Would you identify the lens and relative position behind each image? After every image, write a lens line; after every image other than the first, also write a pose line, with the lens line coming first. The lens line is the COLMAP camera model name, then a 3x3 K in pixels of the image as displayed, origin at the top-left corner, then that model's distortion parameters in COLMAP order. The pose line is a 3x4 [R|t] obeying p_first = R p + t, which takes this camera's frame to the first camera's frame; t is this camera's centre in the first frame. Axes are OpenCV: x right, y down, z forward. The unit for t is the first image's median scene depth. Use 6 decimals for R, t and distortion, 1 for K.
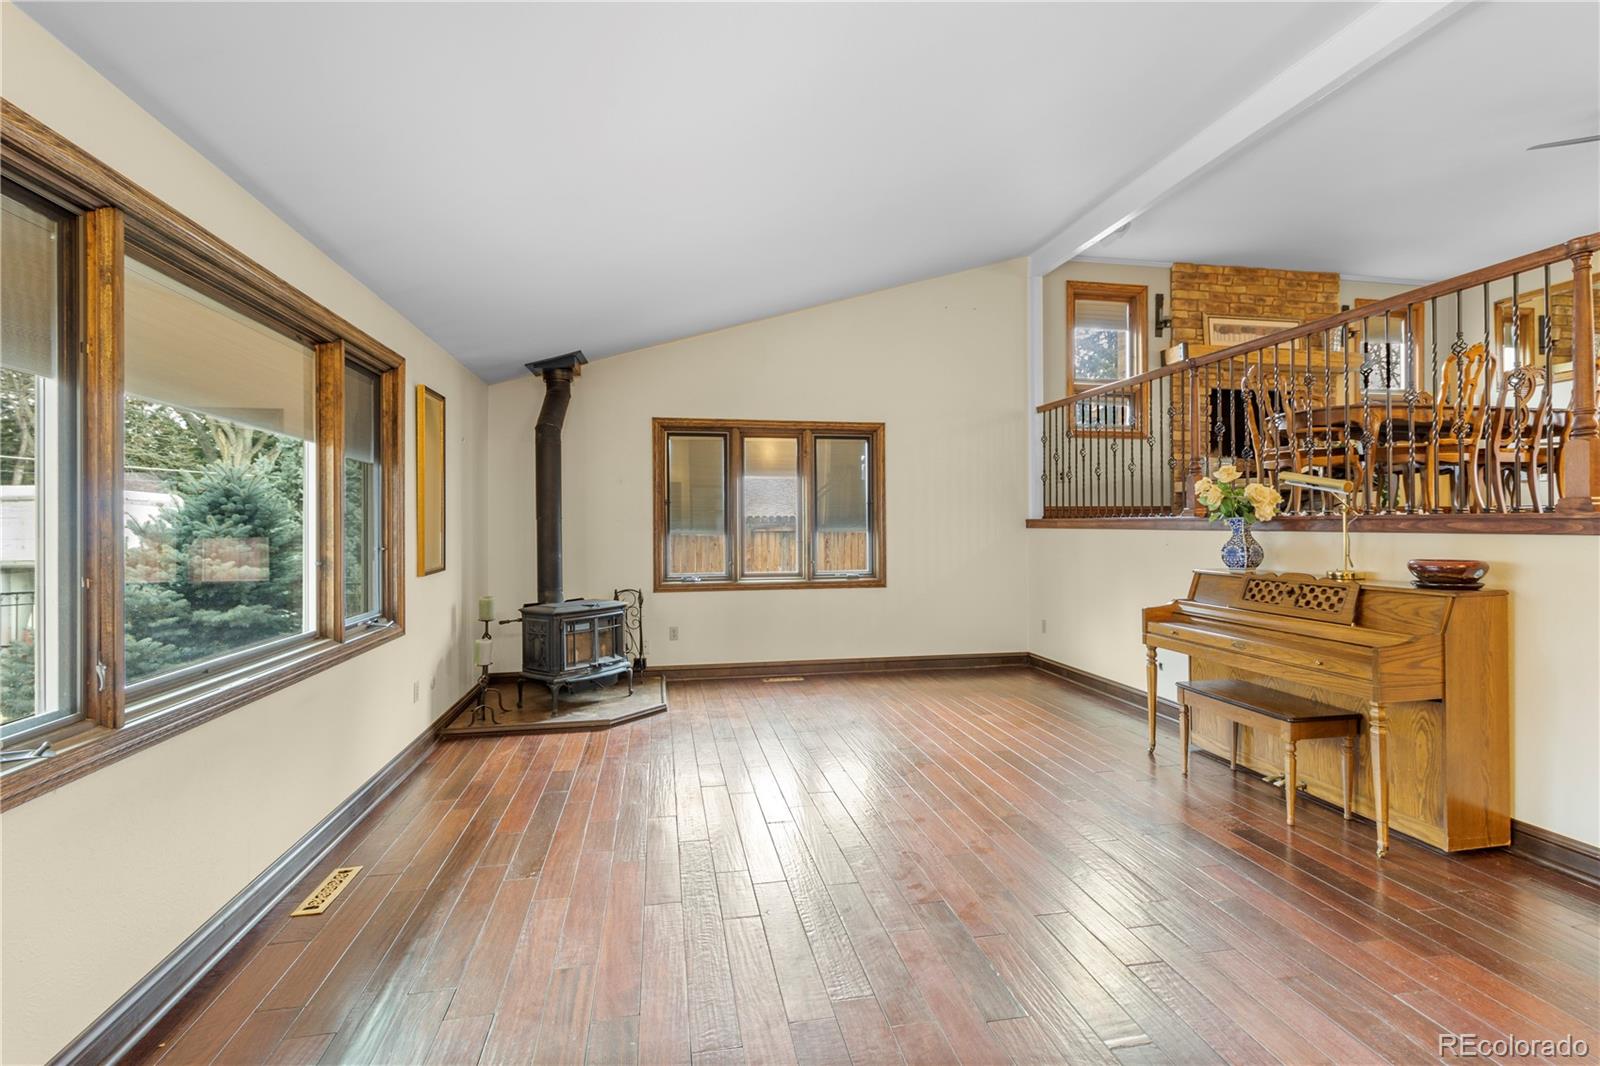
lens RADIAL K [[734.0, 0, 802.8], [0, 734.0, 509.5], [0, 0, 1]] dist [-0.001229, -0.000234]
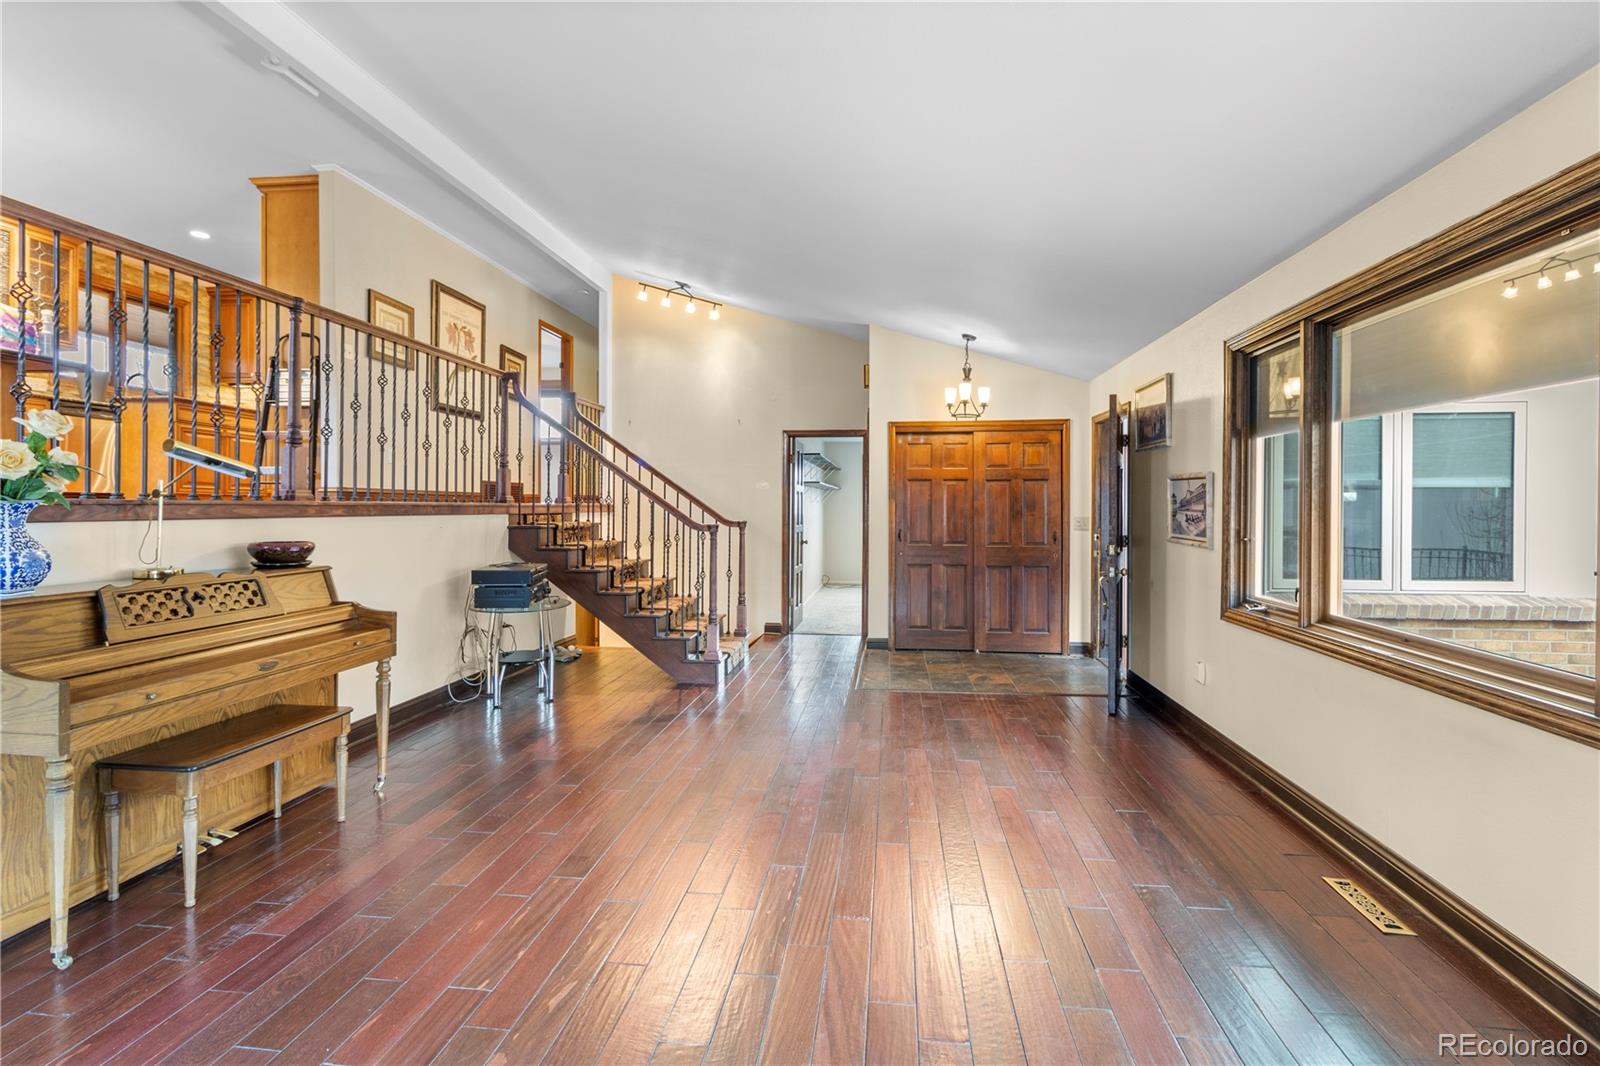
lens RADIAL K [[734.0, 0, 802.8], [0, 734.0, 509.5], [0, 0, 1]] dist [-0.001229, -0.000234]
pose [[-0.949801, -0.001875, 0.312850, -0.091704], [-0.007103, 0.999853, -0.015574, 0.012368], [-0.312775, -0.017014, -0.949675, 0.758506]]
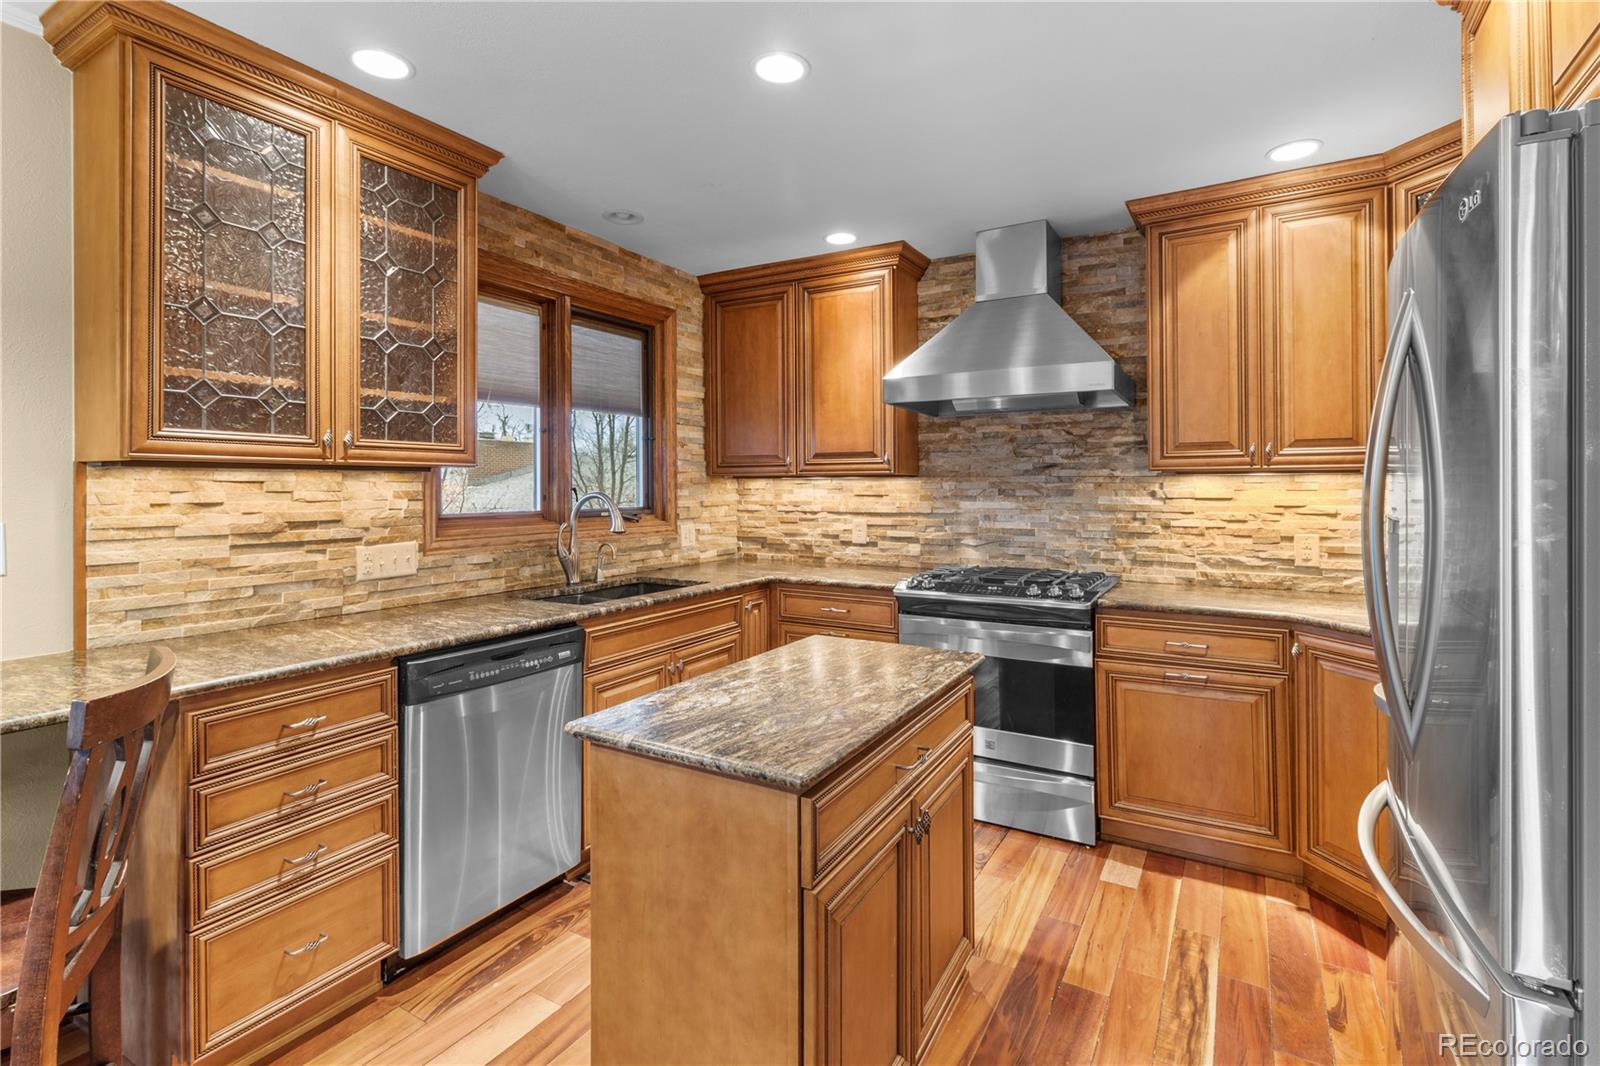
lens RADIAL K [[734.0, 0, 802.8], [0, 734.0, 509.5], [0, 0, 1]] dist [-0.001229, -0.000234]
pose [[-0.749691, -0.011892, 0.661681, 0.748159], [-0.003070, 0.999890, 0.014493, -0.185307], [-0.661781, 0.008834, -0.749645, 0.317098]]
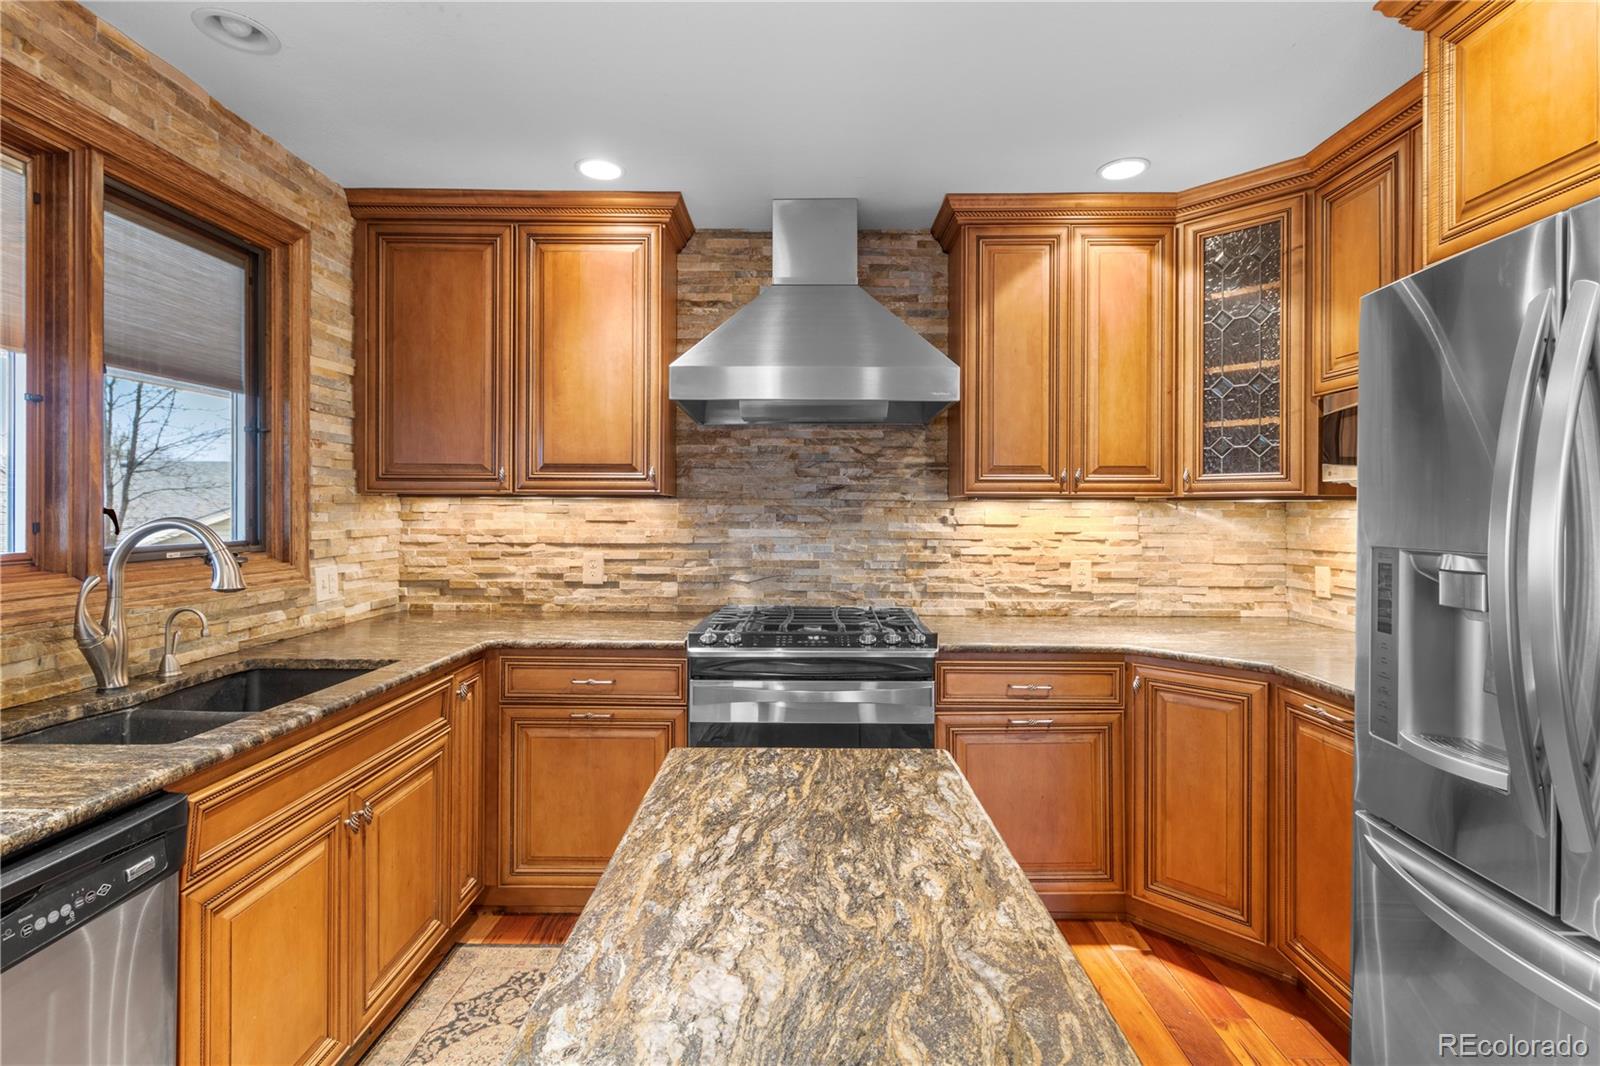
lens RADIAL K [[731.0, 0, 796.7], [0, 731.0, 521.6], [0, 0, 1]] dist [0.001869, 0.000641]
pose [[-0.979178, -0.001019, 0.203000, 0.882013], [-0.001280, 0.999999, -0.001154, -0.187613], [-0.202998, -0.001390, -0.979178, 0.263215]]
